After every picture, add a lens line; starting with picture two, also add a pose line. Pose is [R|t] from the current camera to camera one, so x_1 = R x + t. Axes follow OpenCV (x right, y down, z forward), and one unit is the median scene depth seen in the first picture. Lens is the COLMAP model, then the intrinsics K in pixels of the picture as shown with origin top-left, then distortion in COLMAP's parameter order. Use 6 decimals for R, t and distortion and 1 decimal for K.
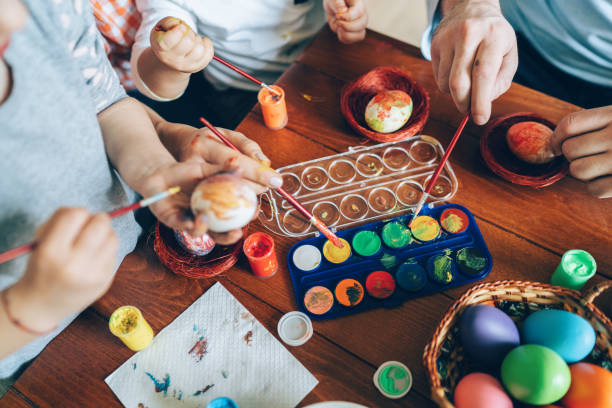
lens RADIAL K [[623.9, 0, 306.0], [0, 623.9, 204.0], [0, 0, 1]] dist [-0.011625, -0.017174]
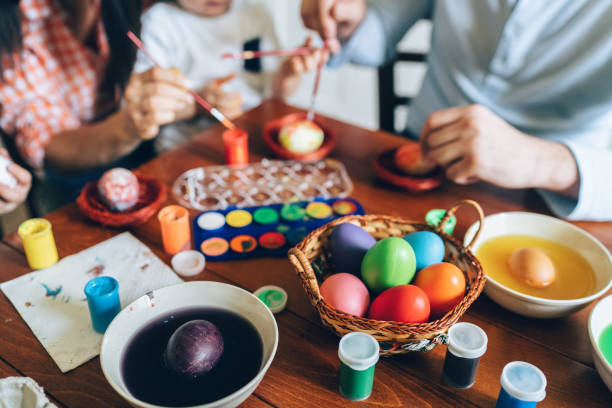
lens RADIAL K [[623.9, 0, 306.0], [0, 623.9, 204.0], [0, 0, 1]] dist [-0.011625, -0.017174]
pose [[0.994585, 0.102220, 0.018753, 0.152751], [-0.084849, 0.902886, -0.421423, 0.538687], [-0.060010, 0.417550, 0.906670, -0.042815]]
